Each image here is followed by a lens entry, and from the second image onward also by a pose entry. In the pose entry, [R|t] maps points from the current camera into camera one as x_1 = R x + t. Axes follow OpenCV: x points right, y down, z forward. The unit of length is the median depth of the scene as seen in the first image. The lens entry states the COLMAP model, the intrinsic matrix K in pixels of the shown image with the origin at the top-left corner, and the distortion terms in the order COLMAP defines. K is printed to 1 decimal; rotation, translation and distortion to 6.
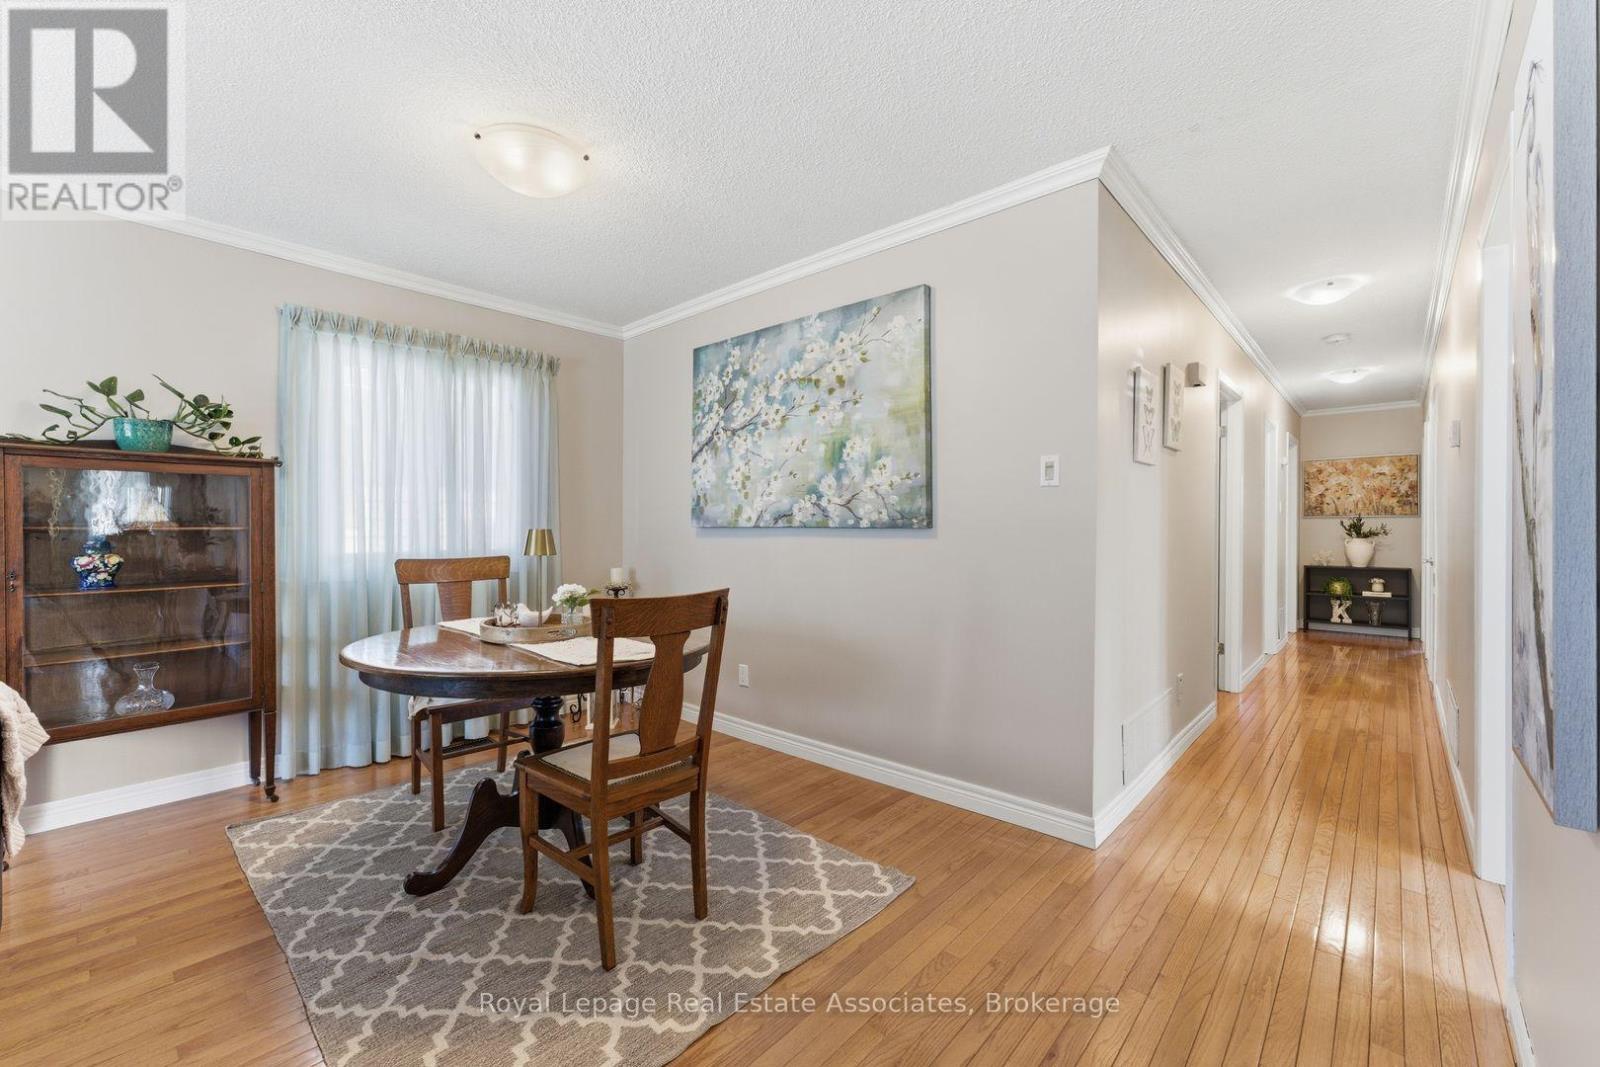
lens RADIAL K [[647.1, 0, 804.4], [0, 647.1, 531.1], [0, 0, 1]] dist [-0.000122, 0.000649]
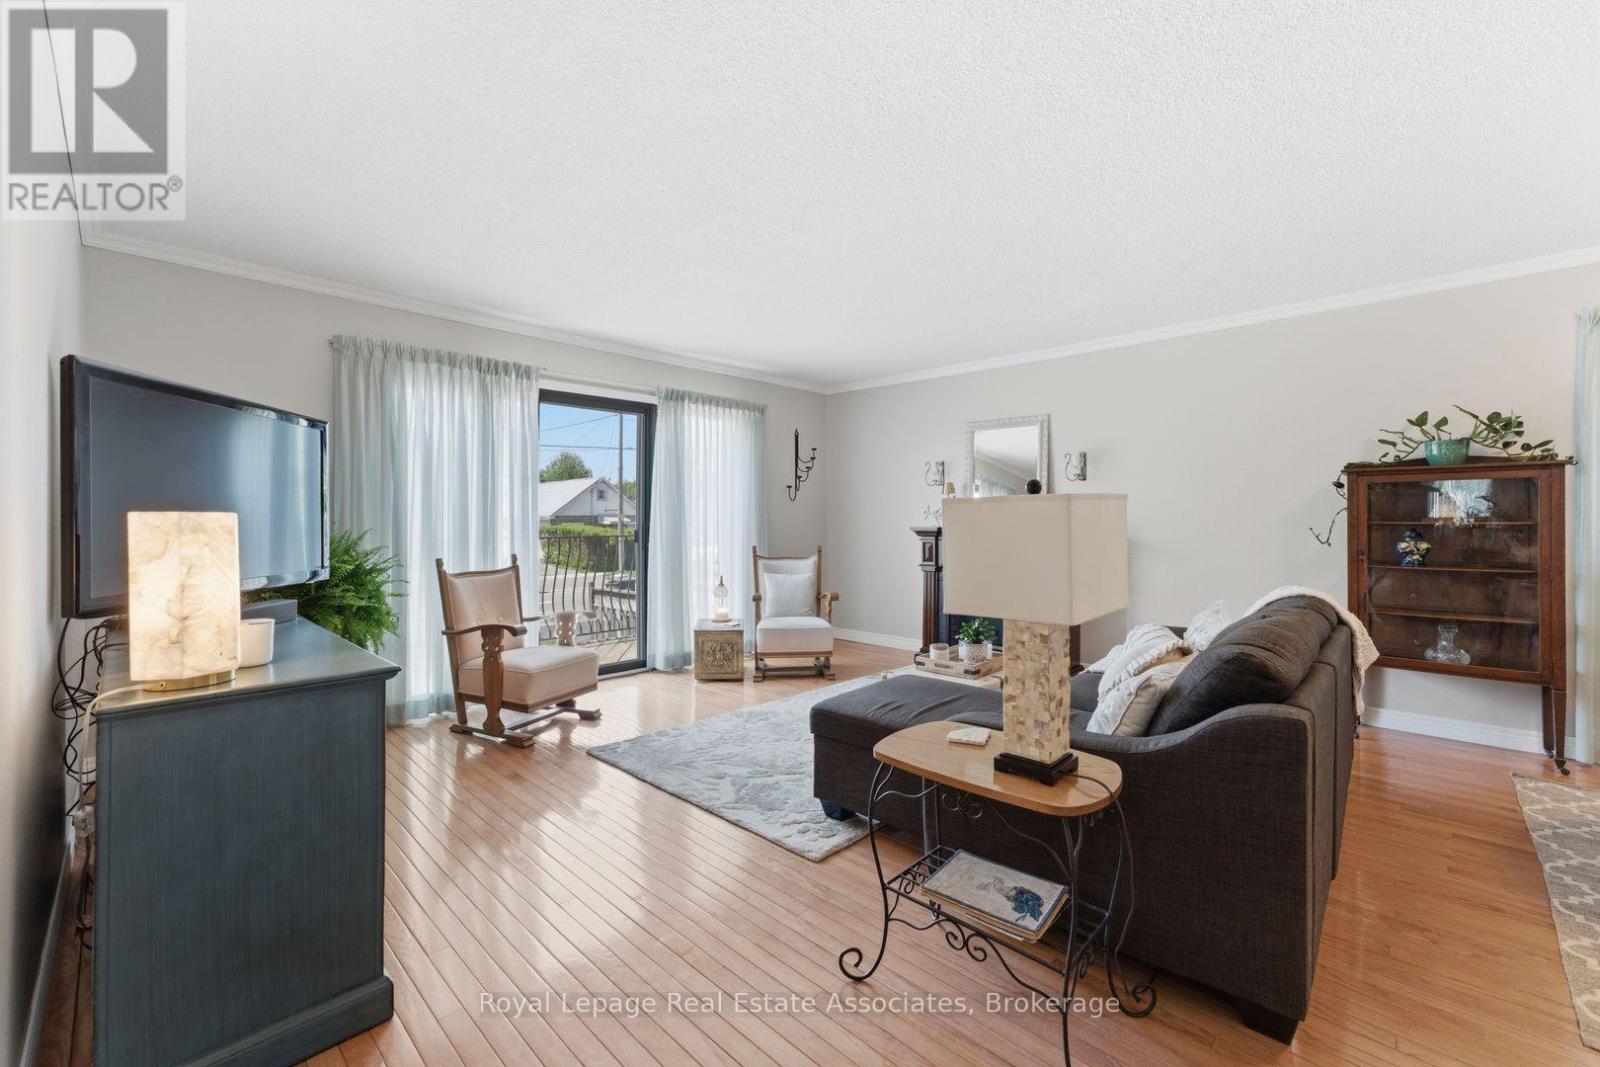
lens RADIAL K [[647.1, 0, 784.4], [0, 647.1, 522.0], [0, 0, 1]] dist [-0.000122, 0.000649]
pose [[-0.050624, 0.003151, -0.998713, 0.359030], [-0.001989, 0.999993, 0.003256, -0.007399], [0.998716, 0.002151, -0.050617, -0.274550]]
